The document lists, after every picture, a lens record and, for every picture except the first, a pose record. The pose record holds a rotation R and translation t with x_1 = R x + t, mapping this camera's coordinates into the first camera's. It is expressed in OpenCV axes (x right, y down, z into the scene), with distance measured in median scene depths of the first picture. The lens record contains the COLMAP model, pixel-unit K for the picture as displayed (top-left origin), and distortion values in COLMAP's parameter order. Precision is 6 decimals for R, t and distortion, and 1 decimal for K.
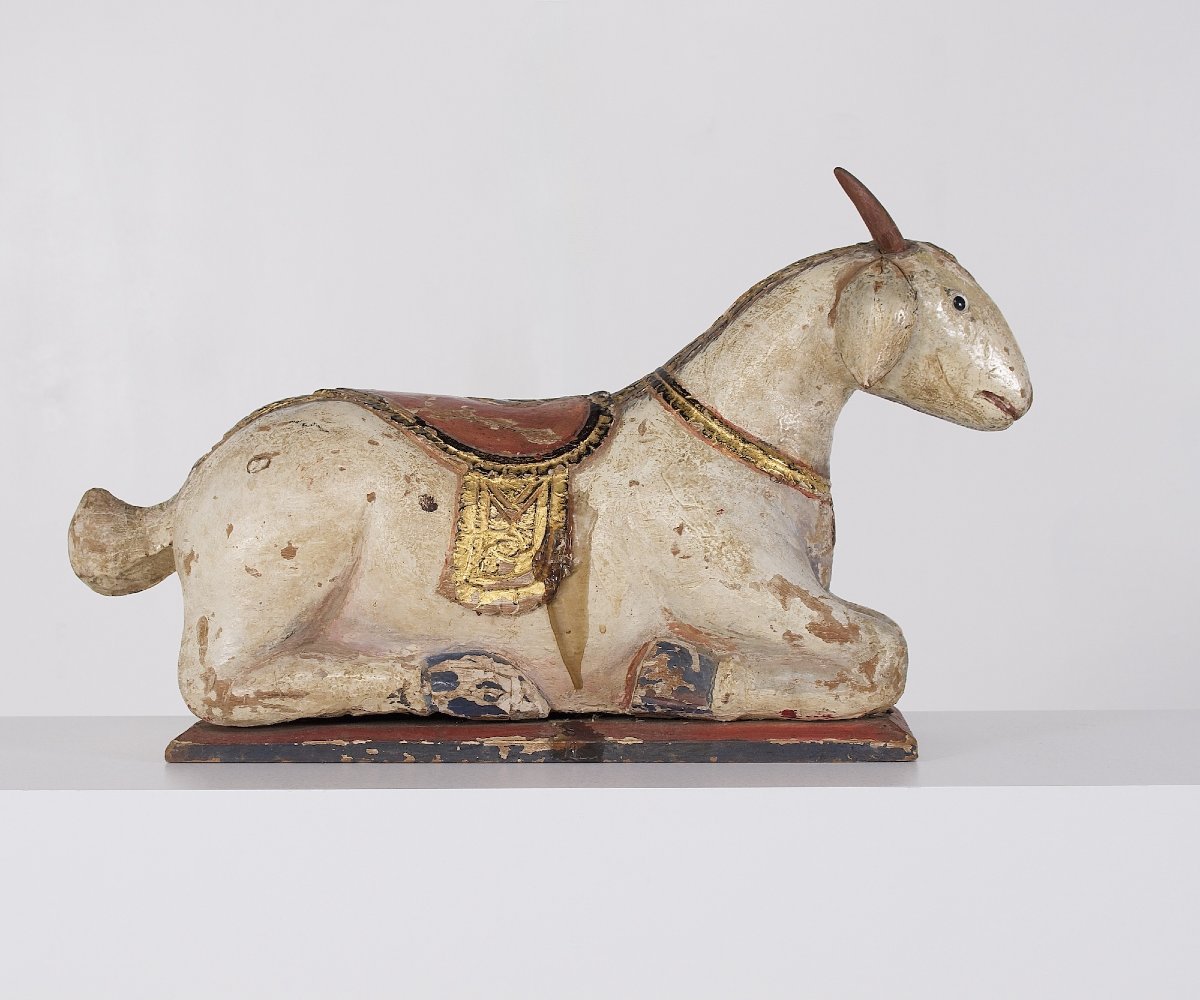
lens RADIAL K [[2180.9, 0, 596.6], [0, 2180.9, 494.2], [0, 0, 1]] dist [-0.027010, 0.000000]
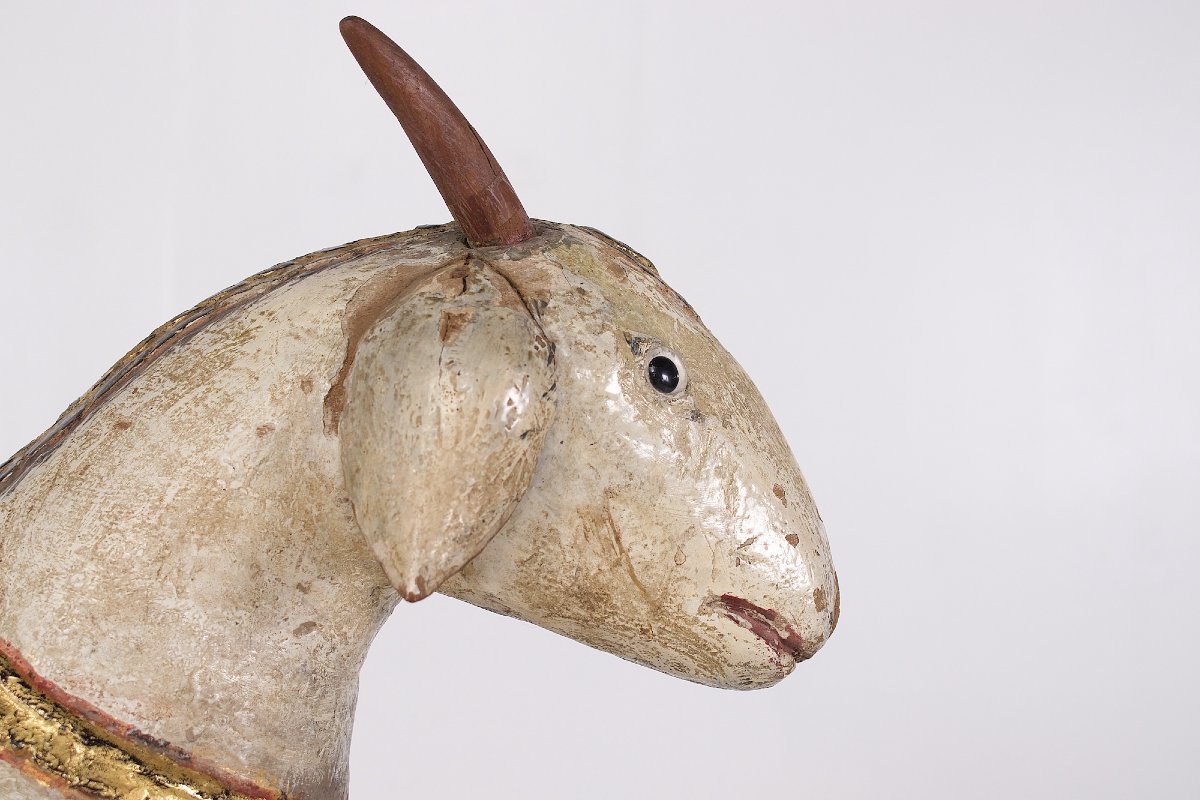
lens RADIAL K [[2129.2, 0, 600.6], [0, 2129.2, 399.9], [0, 0, 1]] dist [0.044515, 0.000000]
pose [[0.990184, 0.012146, 0.139242, 0.101312], [-0.000520, 0.996530, -0.083228, -0.050824], [-0.139770, 0.082338, 0.986755, 0.619780]]
